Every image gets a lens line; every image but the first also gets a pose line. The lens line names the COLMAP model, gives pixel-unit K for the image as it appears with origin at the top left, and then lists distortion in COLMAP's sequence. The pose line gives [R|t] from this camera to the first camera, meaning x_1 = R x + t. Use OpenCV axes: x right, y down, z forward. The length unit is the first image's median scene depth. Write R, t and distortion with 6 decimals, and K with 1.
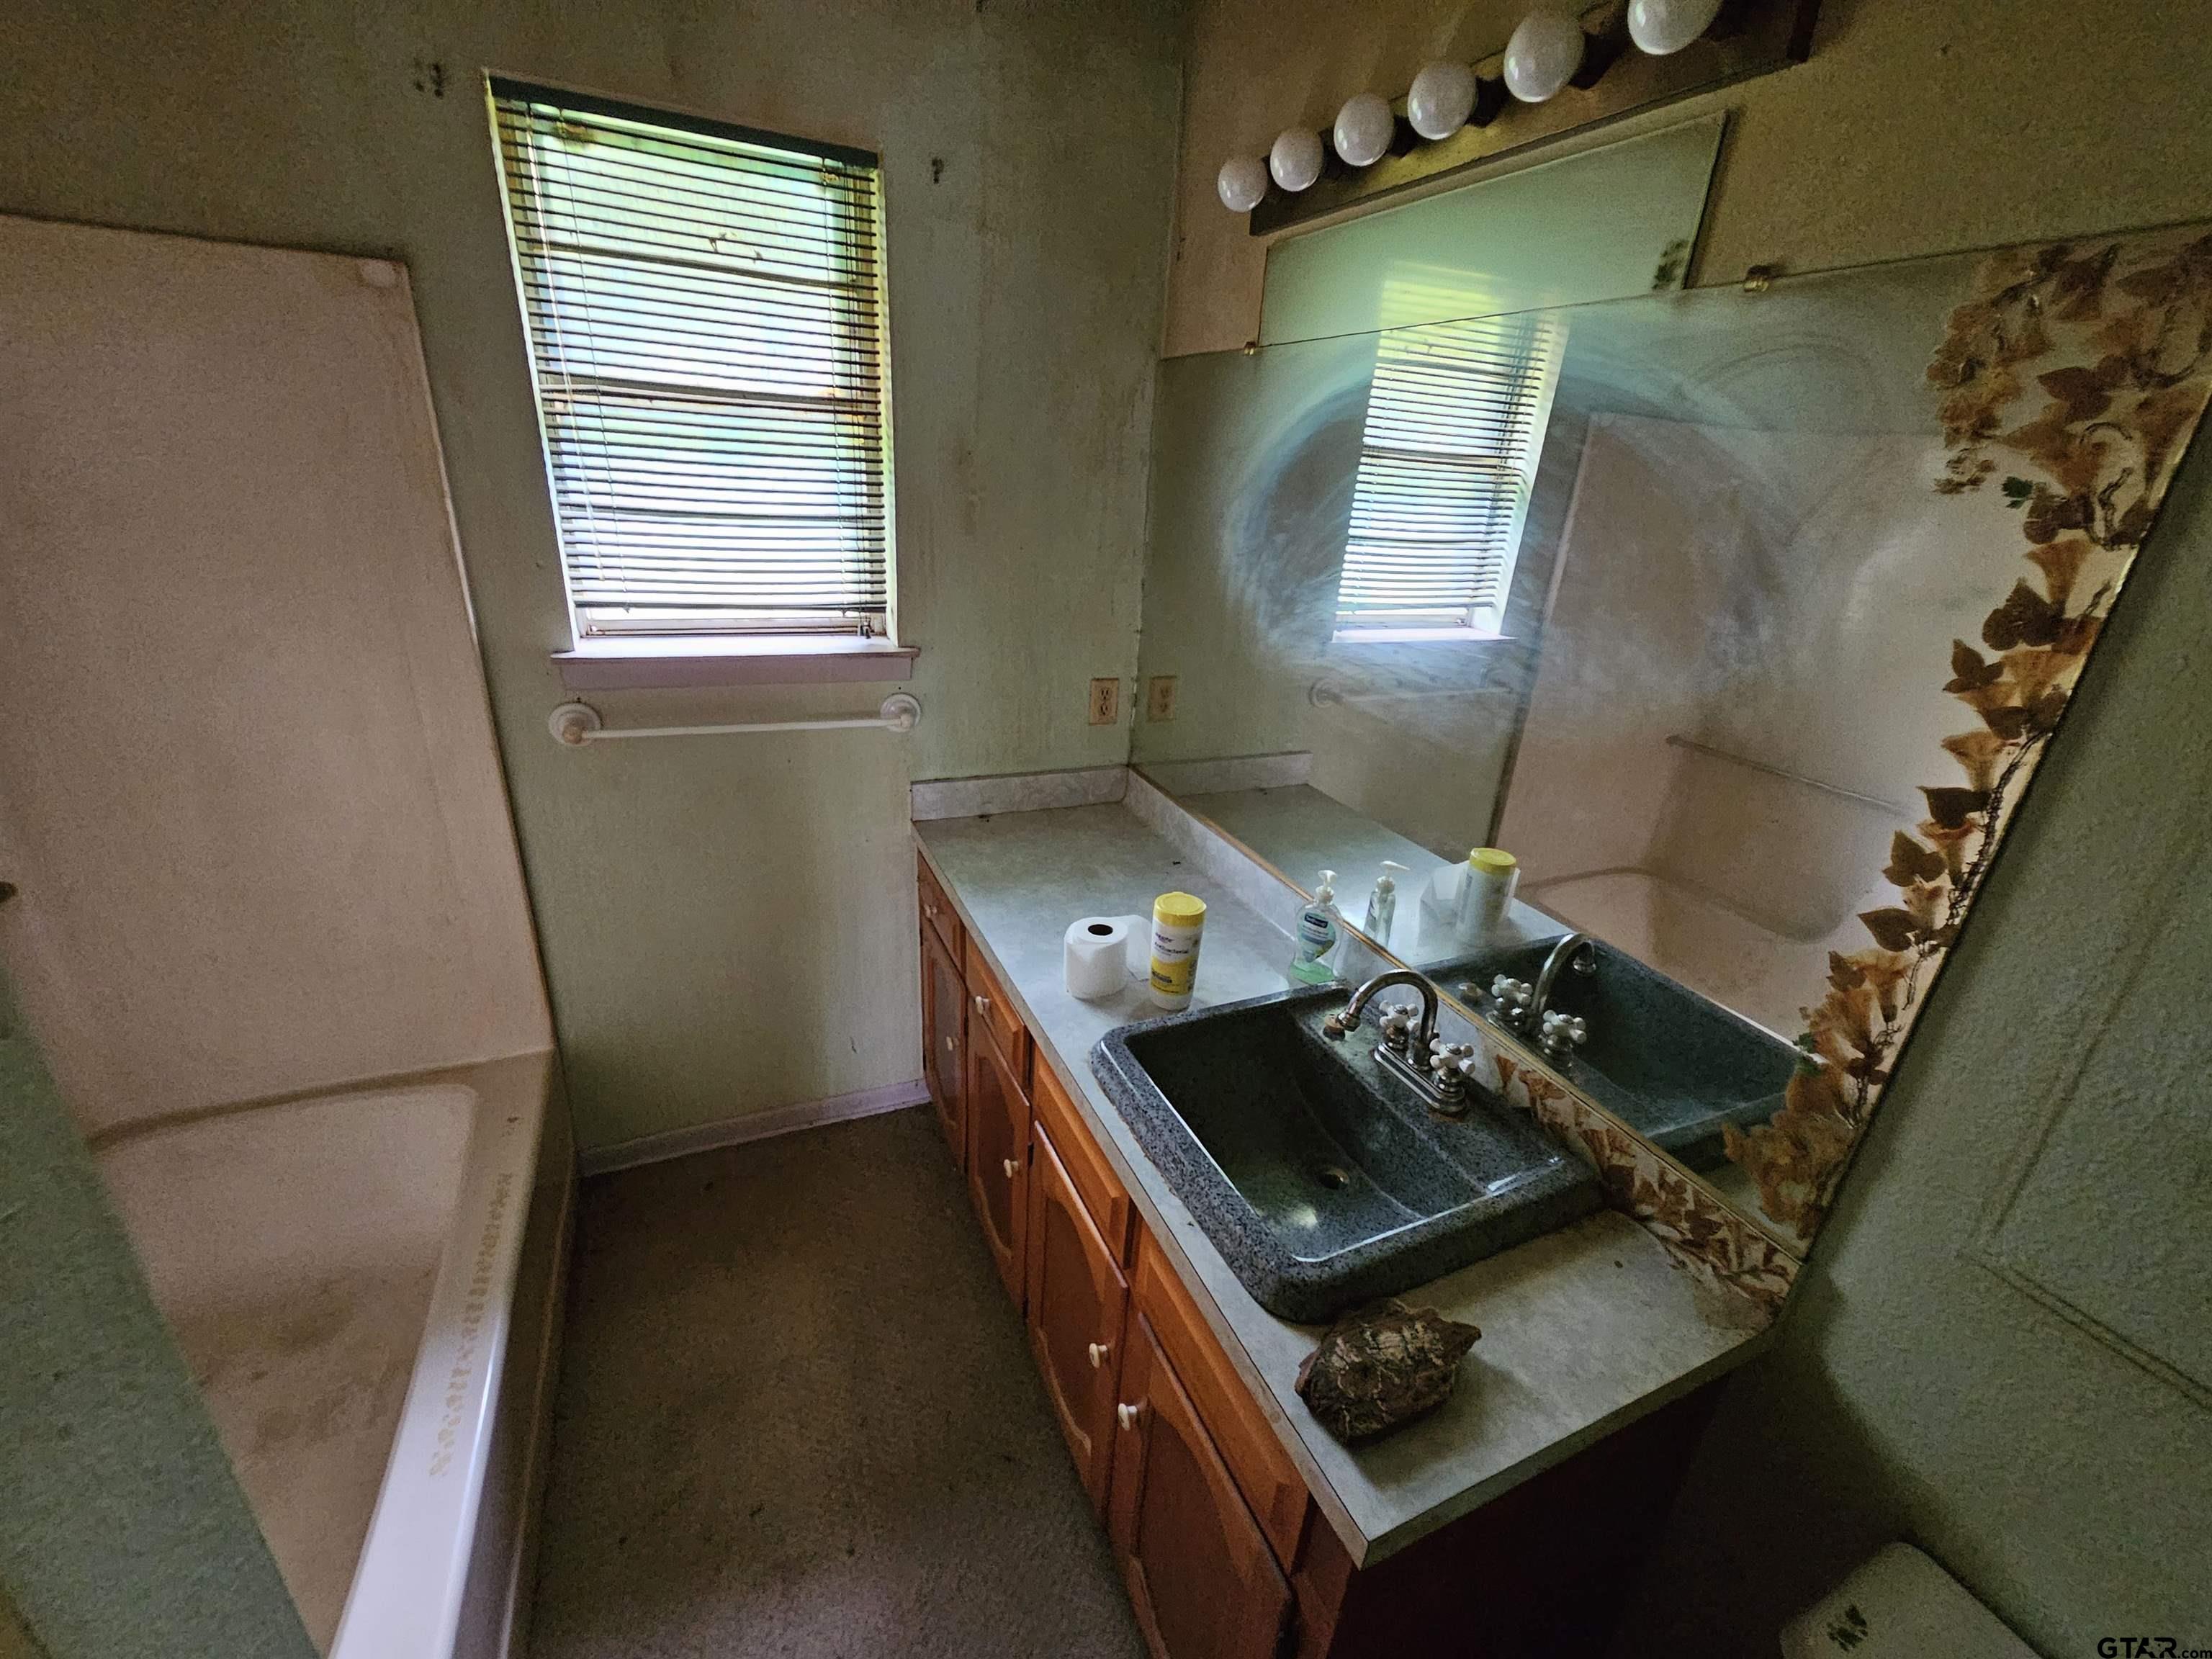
lens RADIAL K [[896.2, 0, 1106.0], [0, 896.2, 829.5], [0, 0, 1]] dist [0.001200, -0.004881]
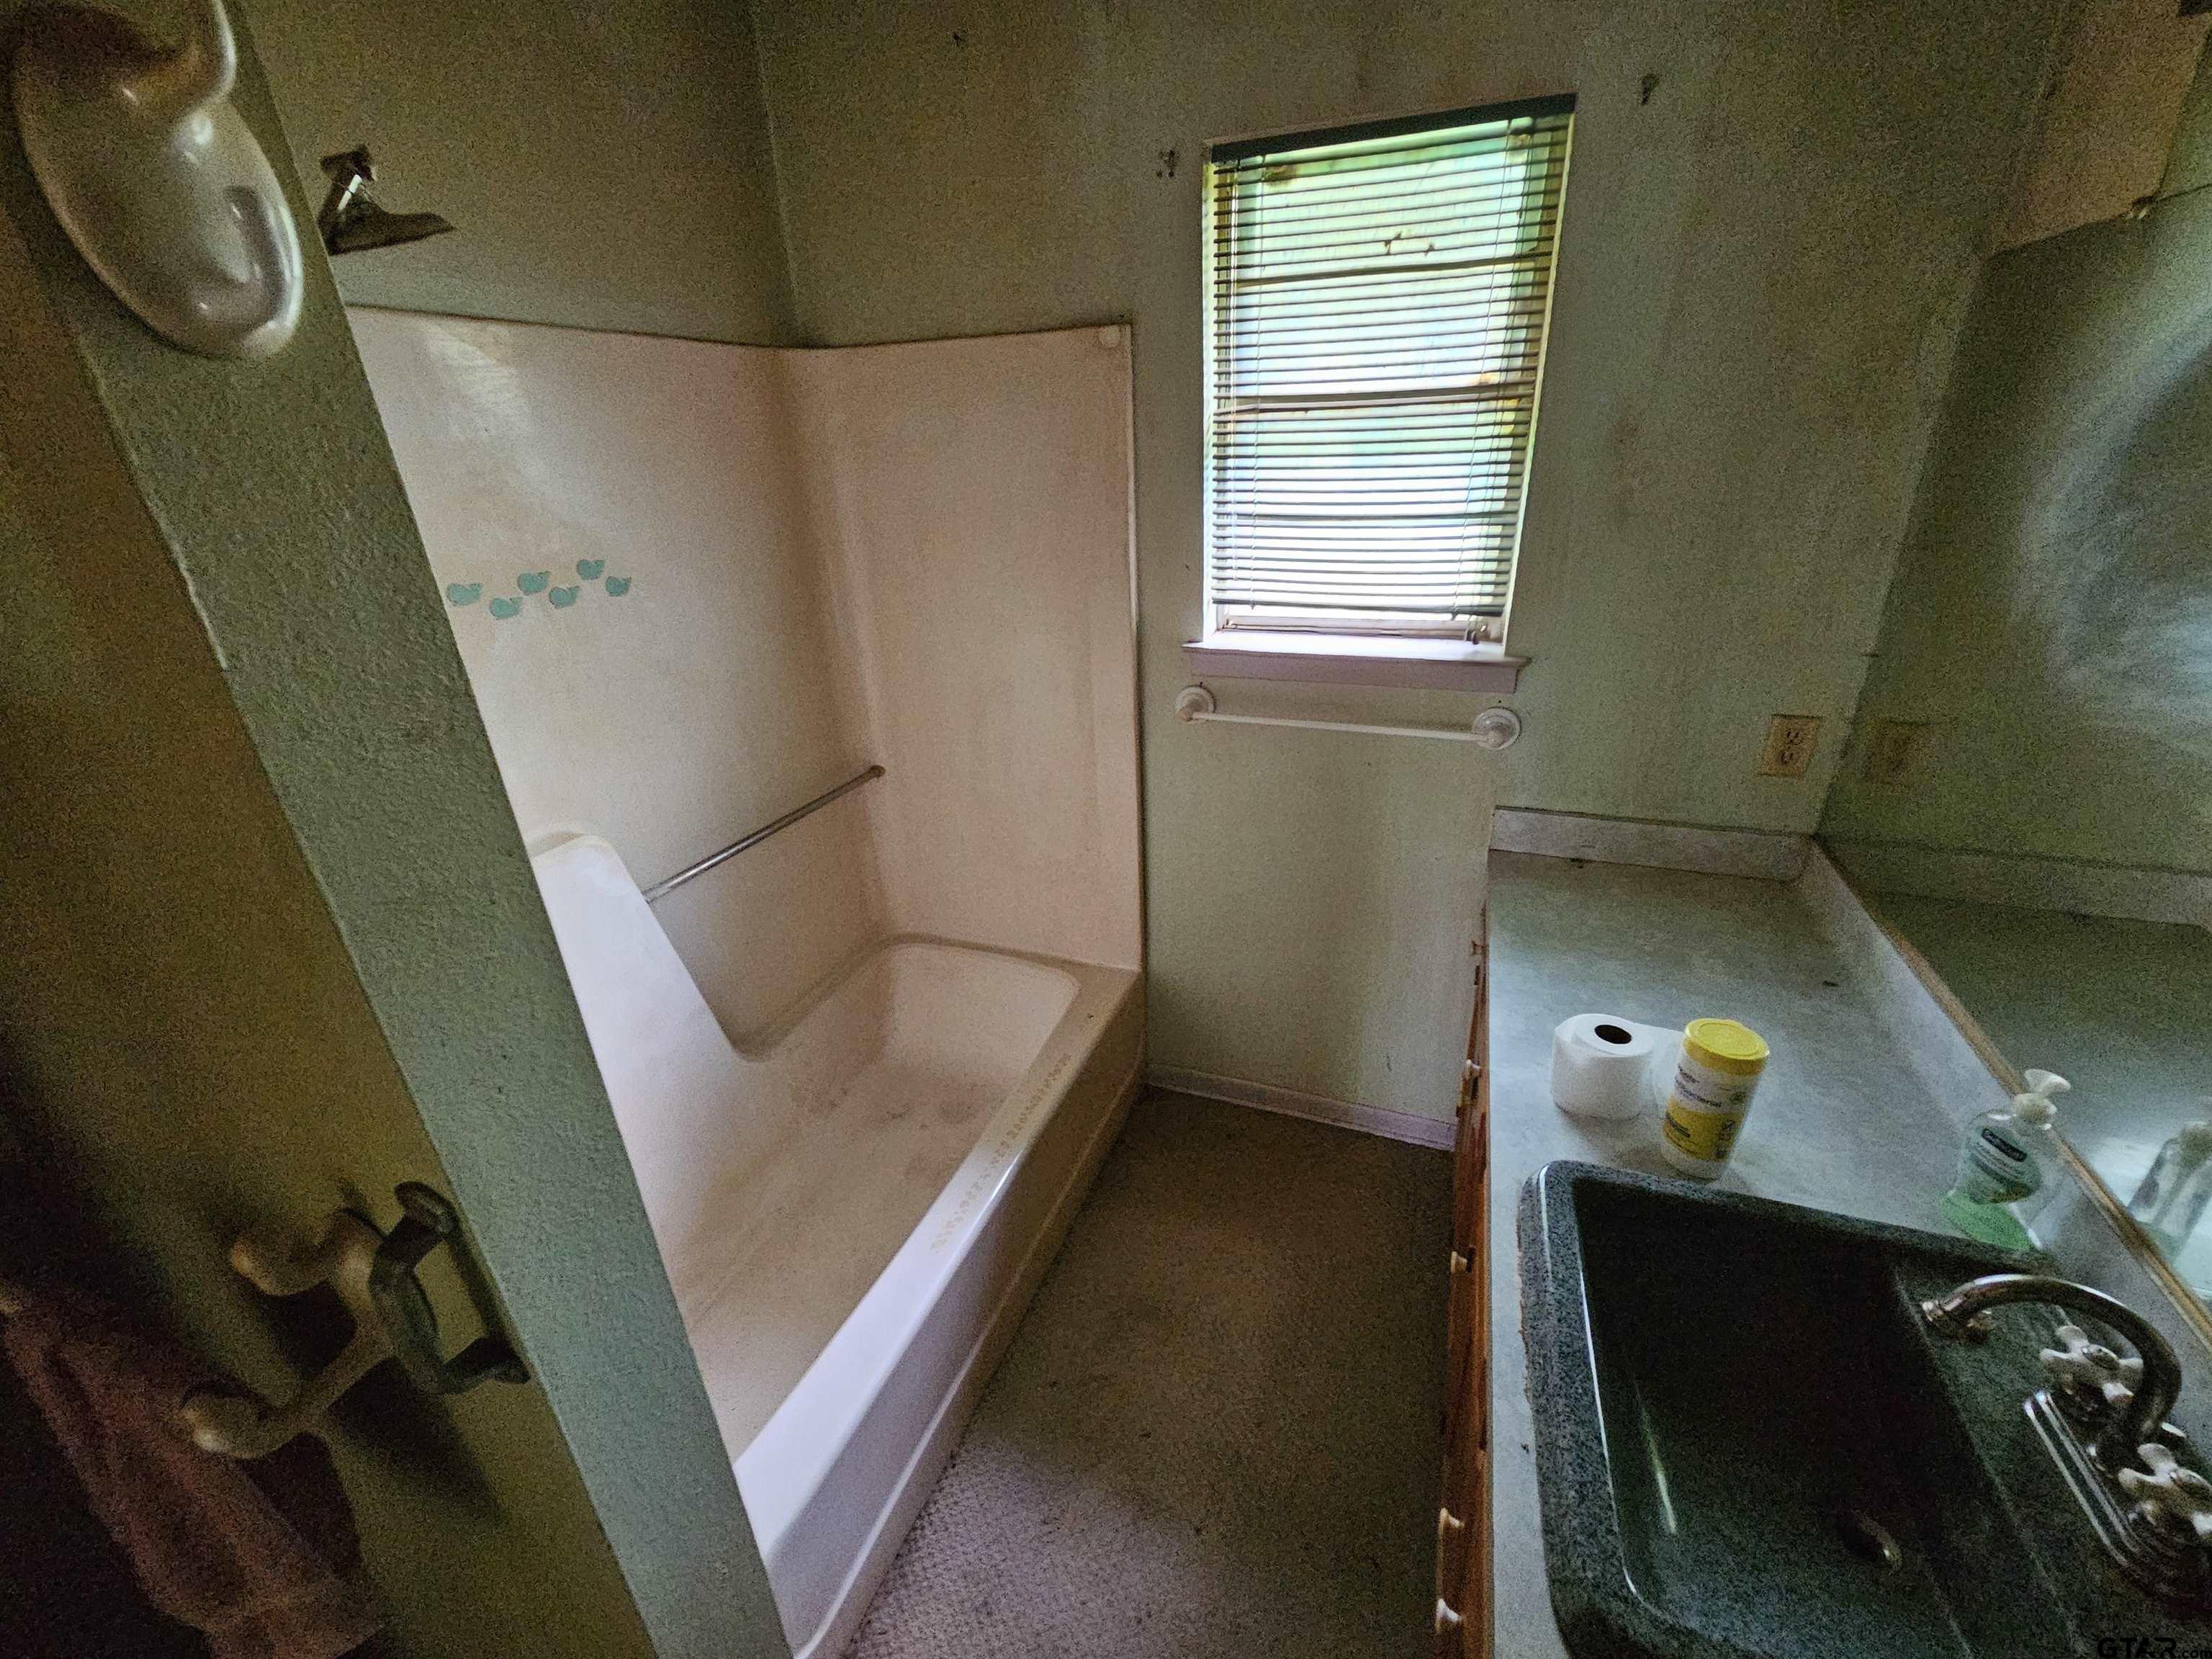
lens RADIAL K [[891.4, 0, 1106.0], [0, 891.4, 829.5], [0, 0, 1]] dist [-0.000249, 0.000611]
pose [[0.706625, 0.195339, -0.680091, 0.138727], [-0.192080, 0.978003, 0.081333, -0.032219], [0.681019, 0.073160, 0.728602, 0.098044]]
